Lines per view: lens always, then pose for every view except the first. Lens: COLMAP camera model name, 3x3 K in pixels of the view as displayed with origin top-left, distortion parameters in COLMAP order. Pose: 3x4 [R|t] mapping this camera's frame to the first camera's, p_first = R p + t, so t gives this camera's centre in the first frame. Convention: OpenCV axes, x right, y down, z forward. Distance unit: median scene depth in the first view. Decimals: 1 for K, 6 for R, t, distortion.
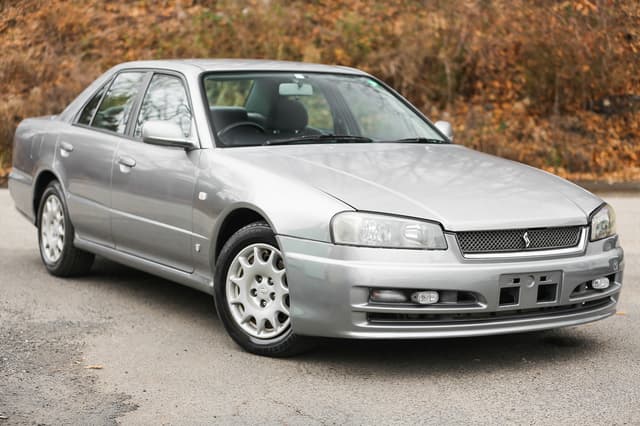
lens RADIAL K [[1355.9, 0, 320.1], [0, 1355.9, 213.6], [0, 0, 1]] dist [-0.268348, -0.208079]
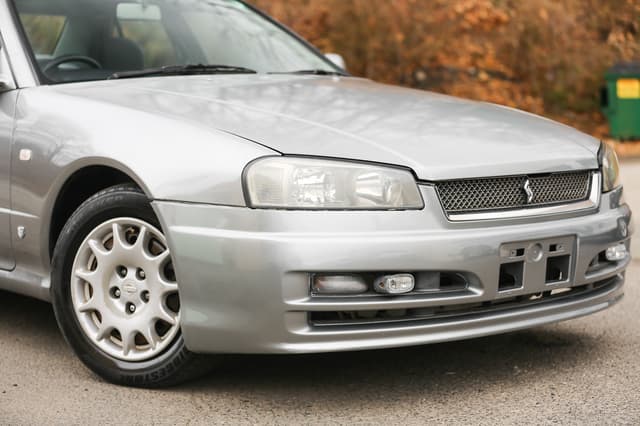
lens RADIAL K [[1355.9, 0, 320.1], [0, 1355.9, 213.6], [0, 0, 1]] dist [-0.268348, -0.208079]
pose [[0.983670, -0.045326, 0.174183, -0.062604], [0.045785, 0.998950, 0.001381, 0.023244], [-0.174063, 0.006617, 0.984712, 0.330303]]
